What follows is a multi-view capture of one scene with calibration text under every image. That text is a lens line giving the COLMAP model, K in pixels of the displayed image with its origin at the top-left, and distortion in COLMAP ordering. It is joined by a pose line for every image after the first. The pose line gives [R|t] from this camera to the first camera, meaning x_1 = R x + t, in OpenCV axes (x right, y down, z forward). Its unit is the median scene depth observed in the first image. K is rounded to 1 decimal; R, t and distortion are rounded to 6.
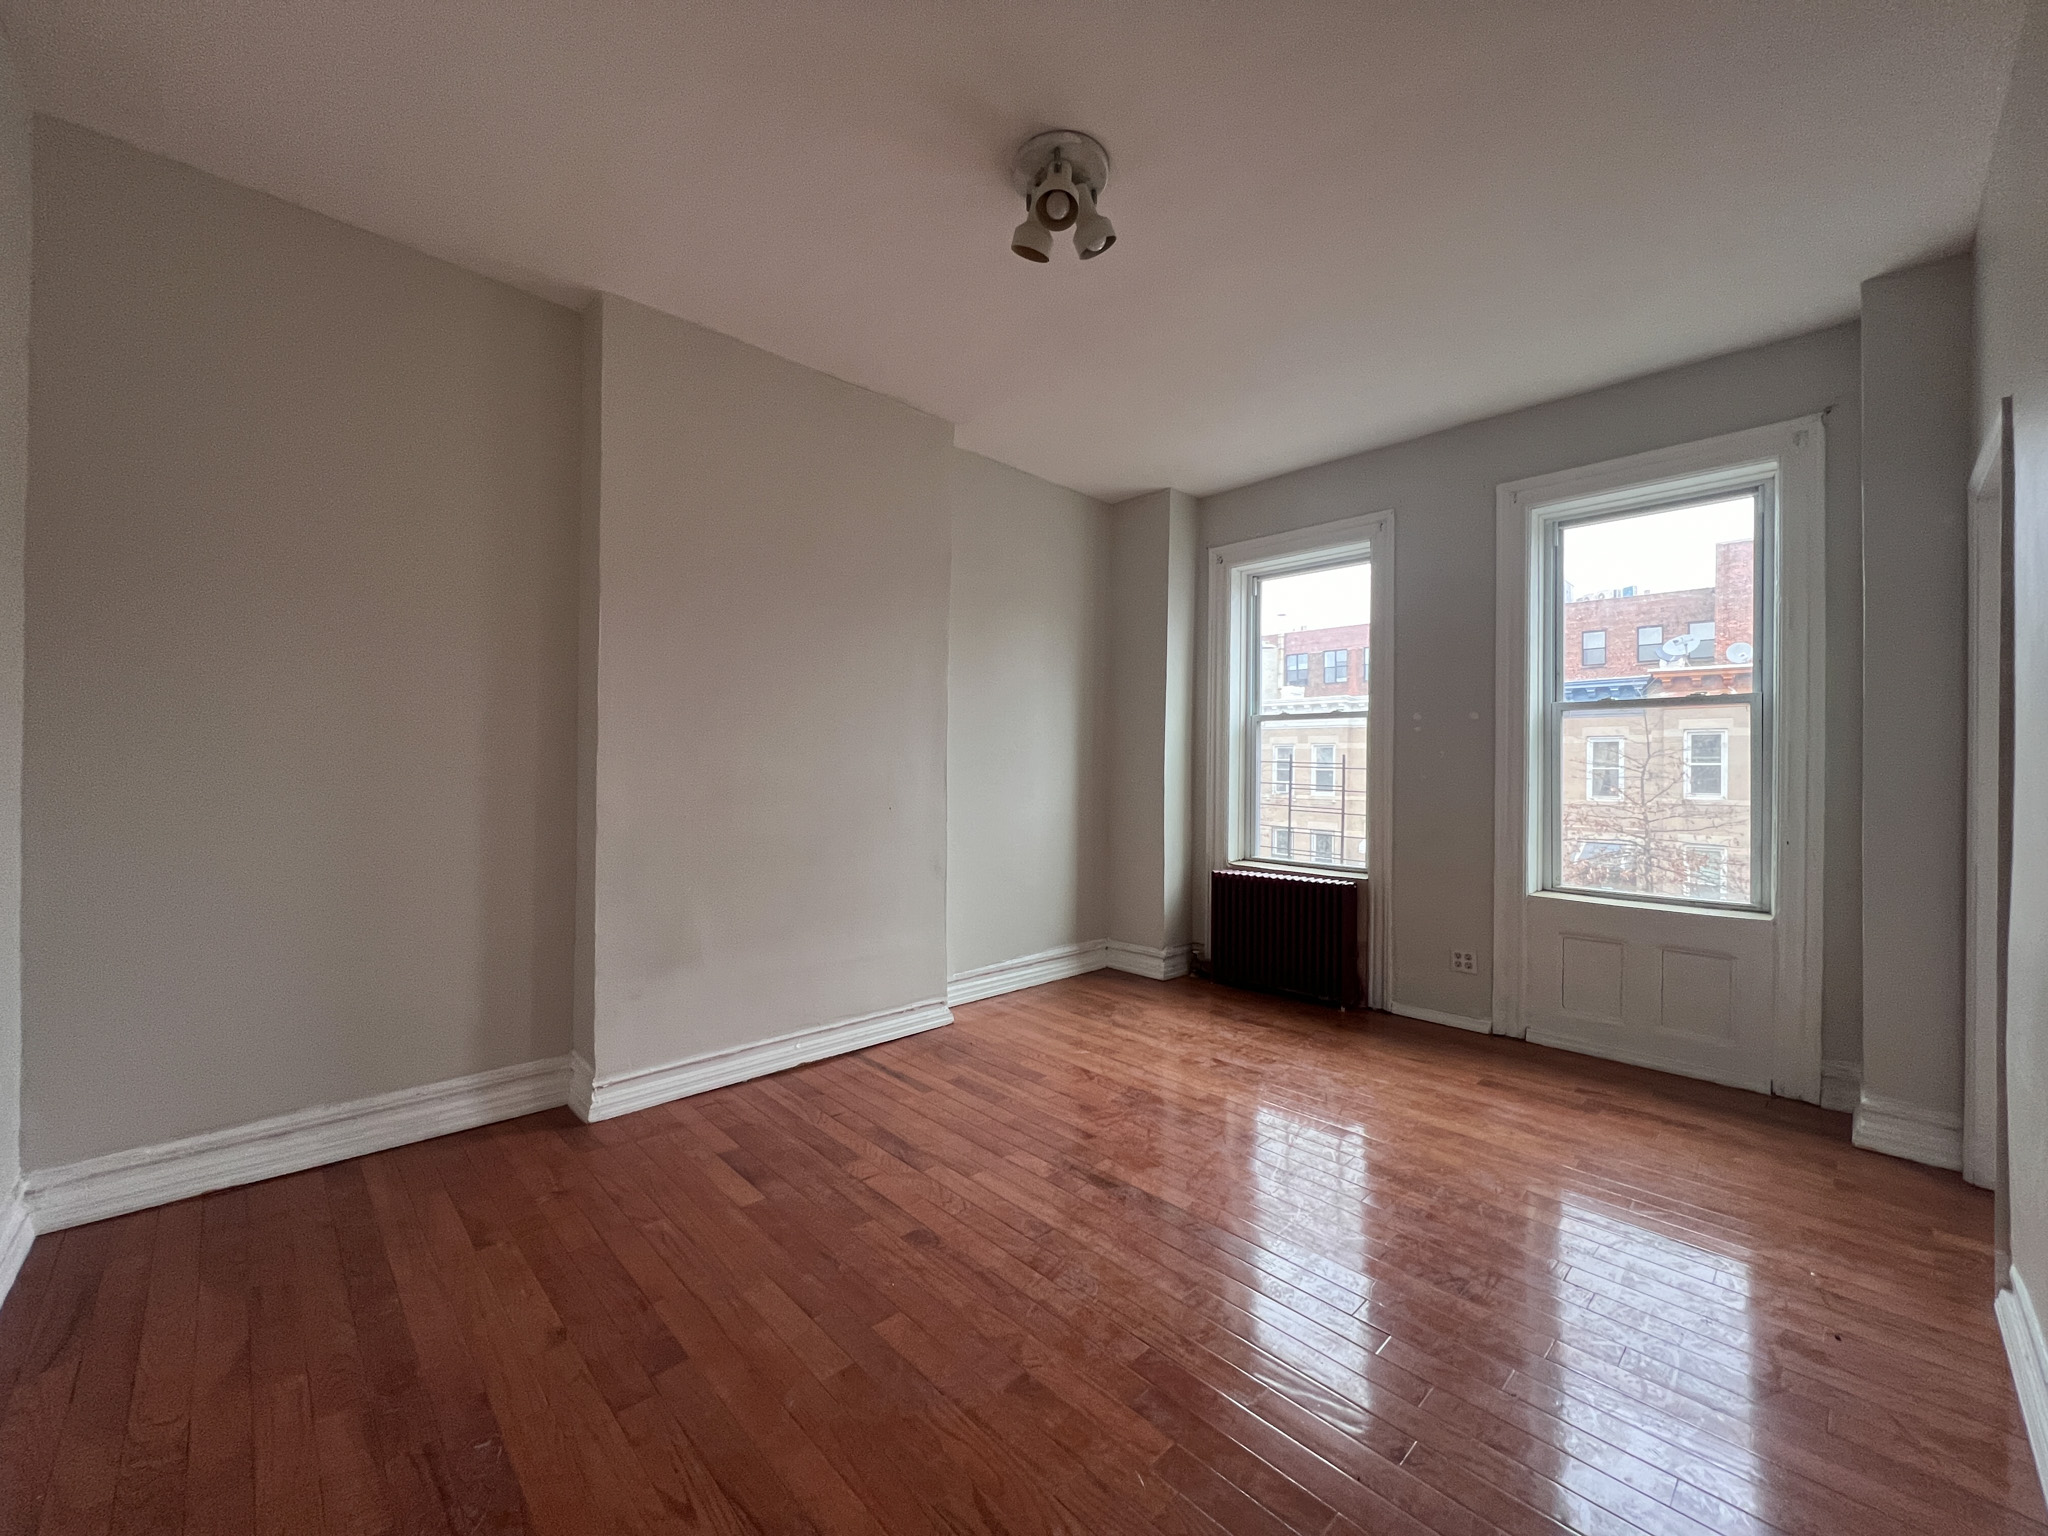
lens RADIAL K [[825.4, 0, 1027.2], [0, 825.4, 767.6], [0, 0, 1]] dist [-0.000192, -0.000054]
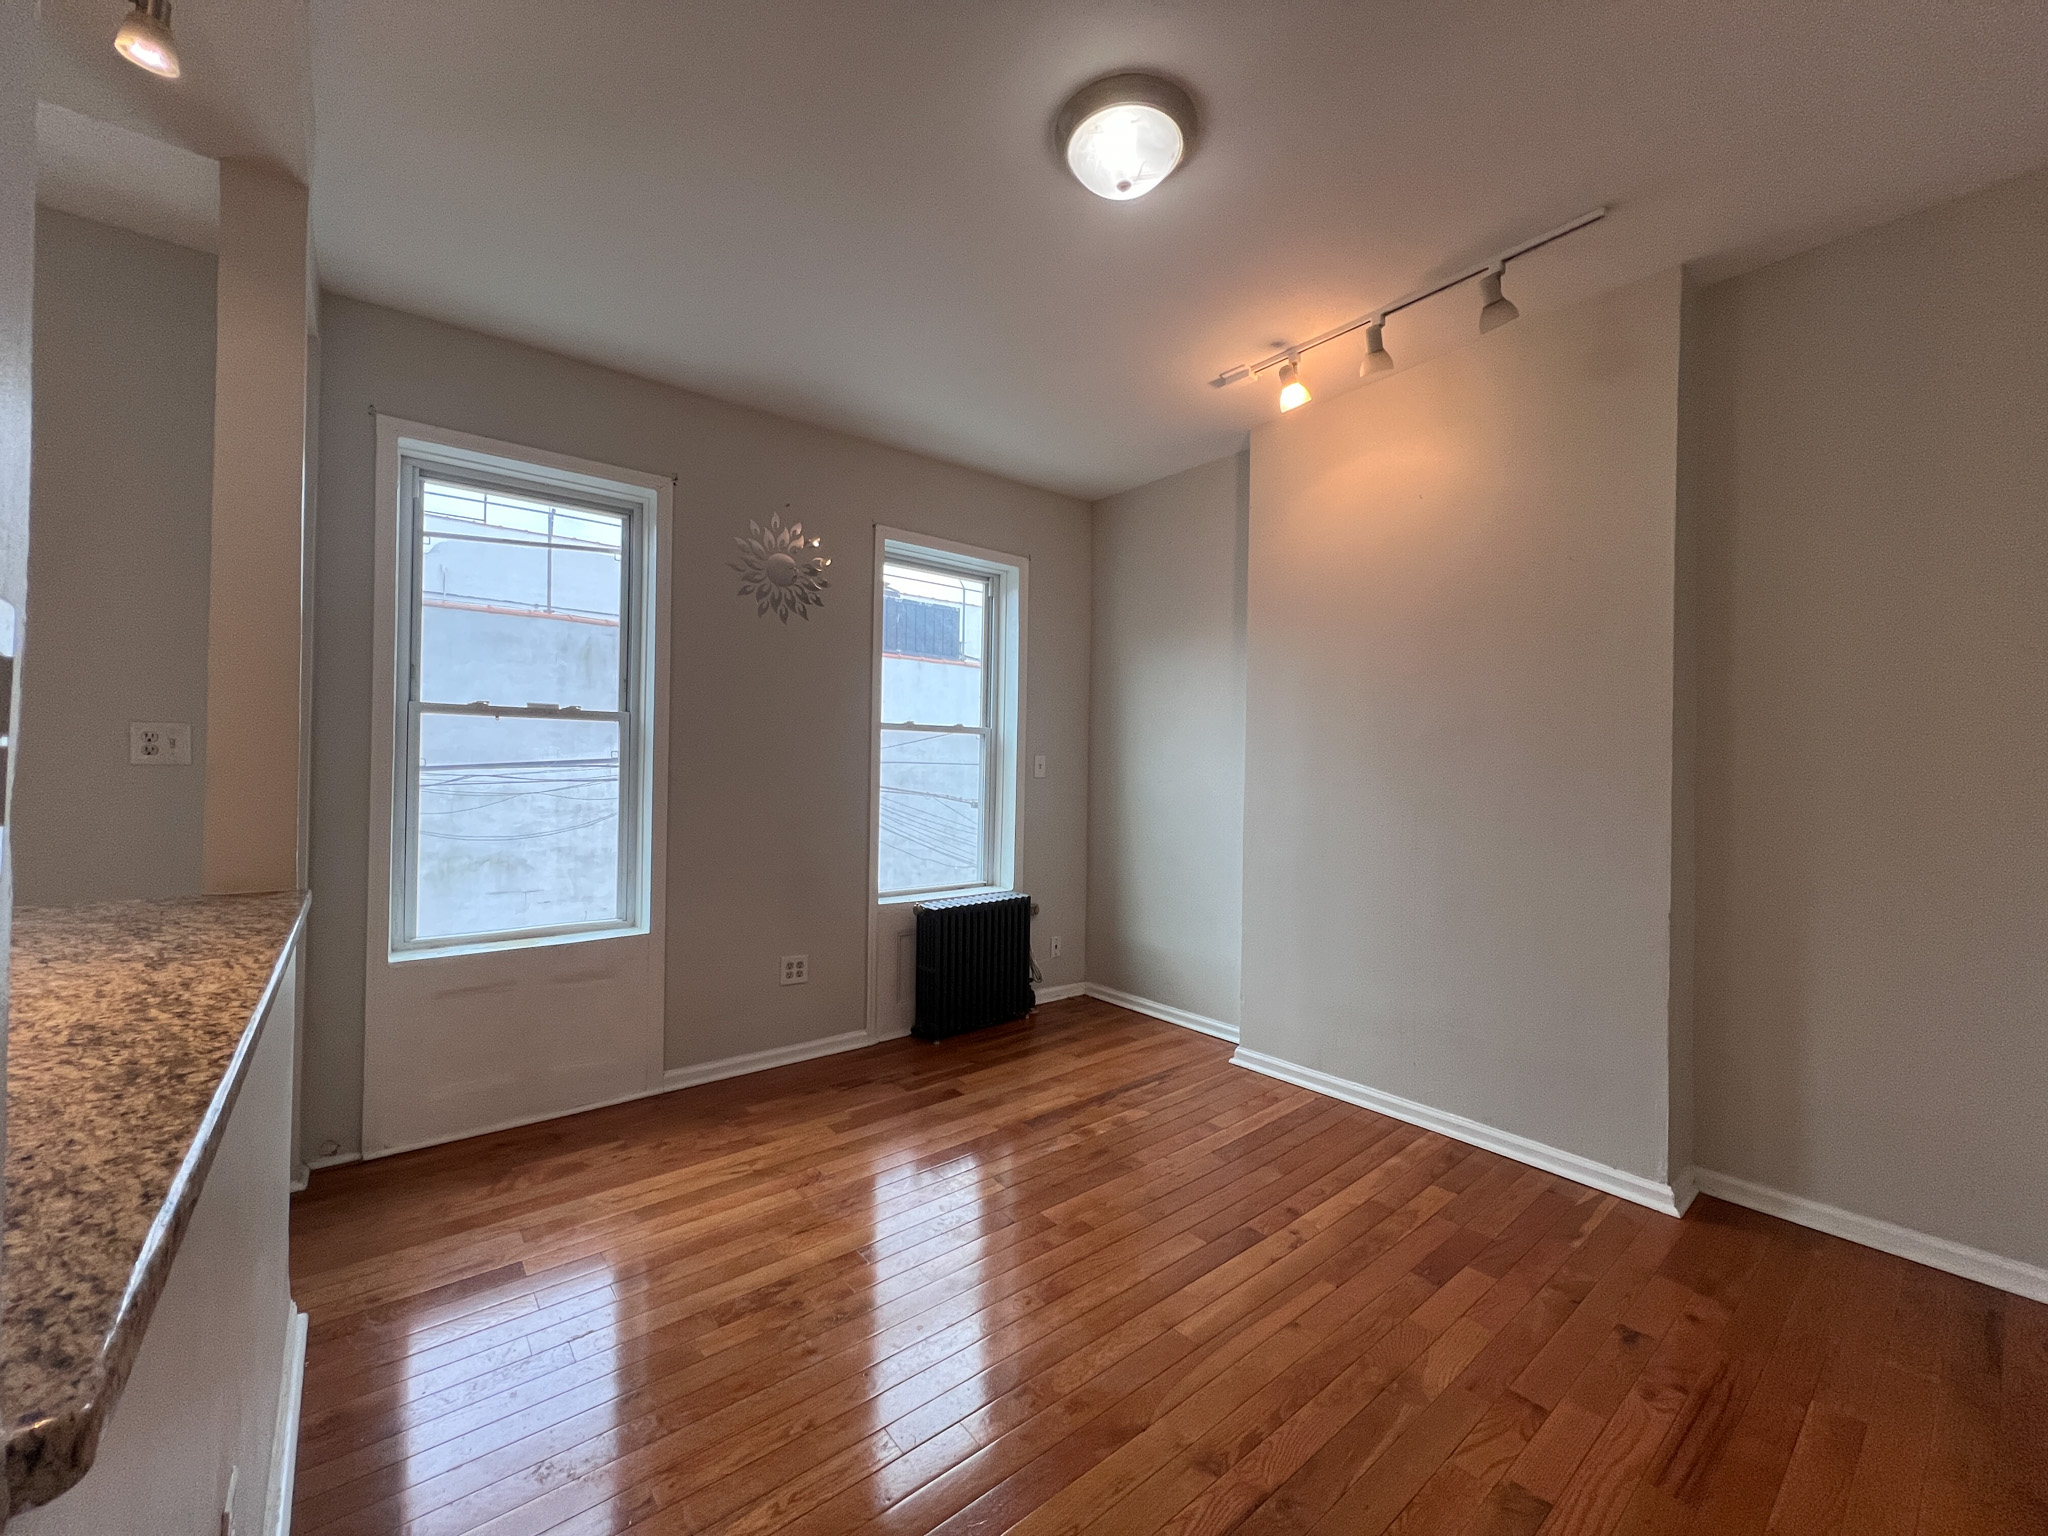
lens RADIAL K [[825.4, 0, 1027.8], [0, 825.4, 780.9], [0, 0, 1]] dist [-0.000192, -0.000054]
pose [[0.074259, -0.006337, 0.997219, -0.358495], [-0.004992, 0.999965, 0.006726, 0.001490], [-0.997226, -0.005477, 0.074225, 0.549089]]
